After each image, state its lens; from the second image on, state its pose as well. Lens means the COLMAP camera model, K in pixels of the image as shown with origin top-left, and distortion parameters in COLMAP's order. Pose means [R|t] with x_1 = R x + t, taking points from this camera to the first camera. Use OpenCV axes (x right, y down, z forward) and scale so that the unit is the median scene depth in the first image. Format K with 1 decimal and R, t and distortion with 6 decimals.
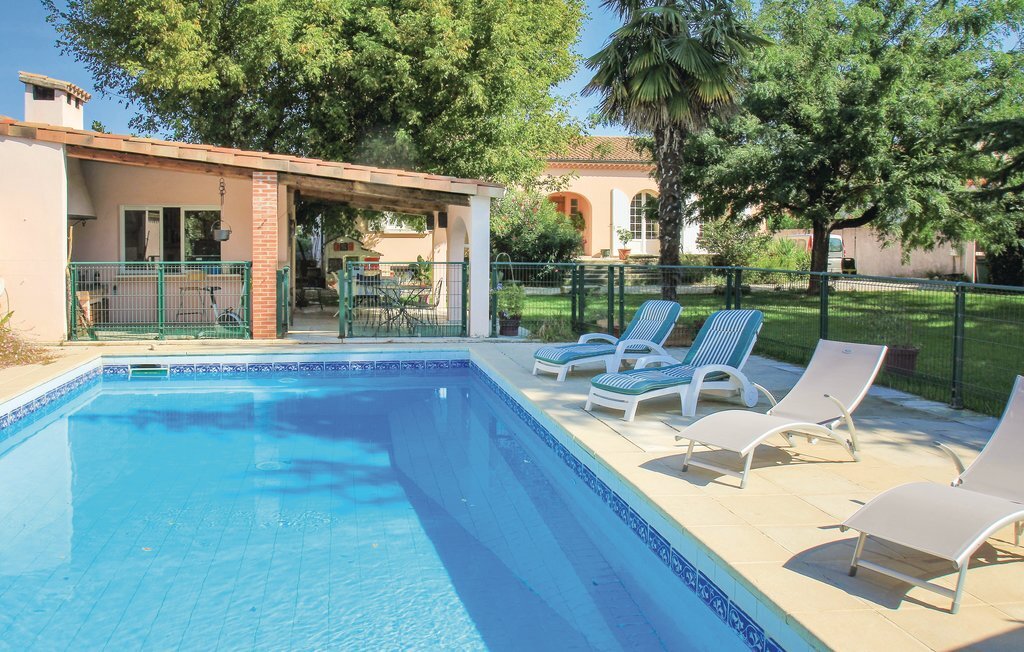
lens RADIAL K [[868.1, 0, 456.6], [0, 868.1, 278.6], [0, 0, 1]] dist [-0.092022, 0.063959]
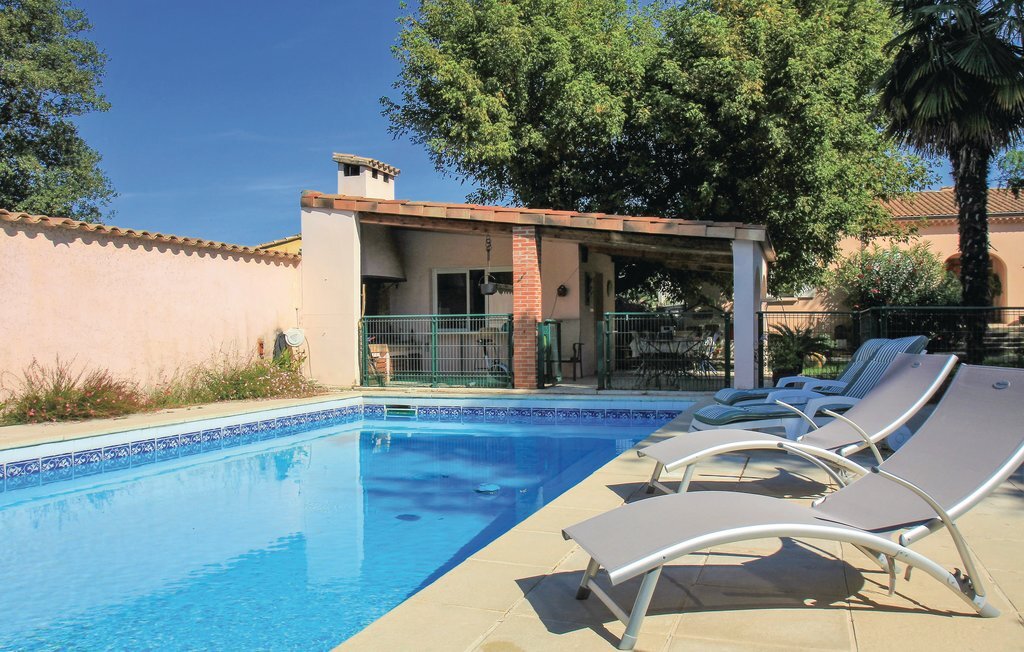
lens RADIAL K [[868.1, 0, 513.7], [0, 868.1, 334.2], [0, 0, 1]] dist [-0.092022, 0.063959]
pose [[0.893850, -0.008569, -0.448283, 0.221670], [-0.008138, 0.999343, -0.035329, 0.040496], [0.448291, 0.035227, 0.893193, 0.068548]]
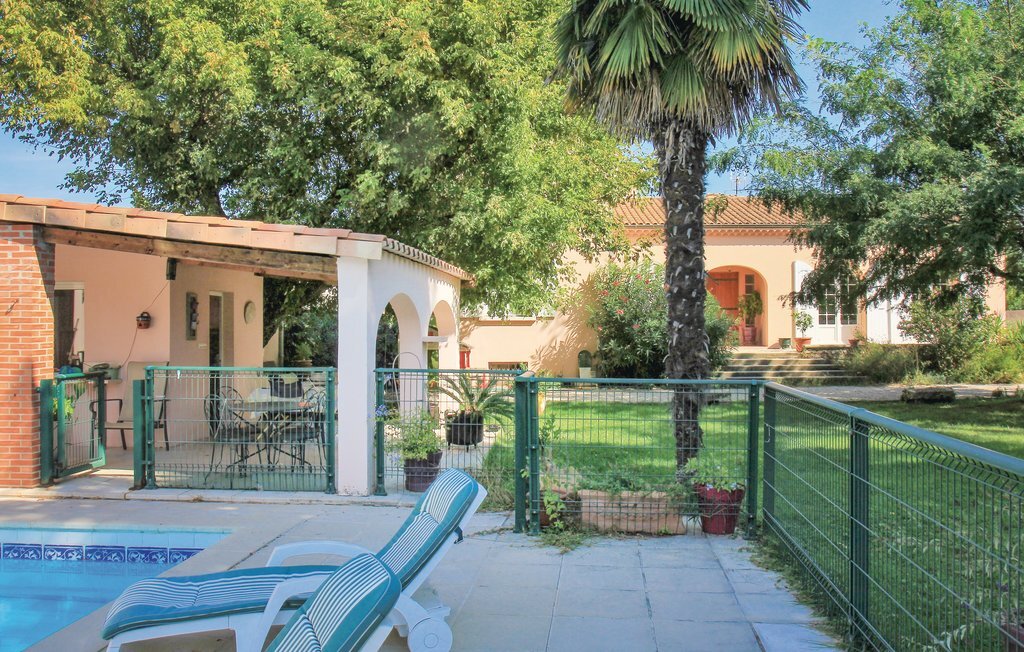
lens RADIAL K [[868.1, 0, 558.5], [0, 868.1, 317.5], [0, 0, 1]] dist [-0.092022, 0.063959]
pose [[0.981408, -0.006764, -0.191813, 0.279825], [-0.003588, 0.998558, -0.053571, -0.022226], [0.191899, 0.053263, 0.979968, 0.447271]]
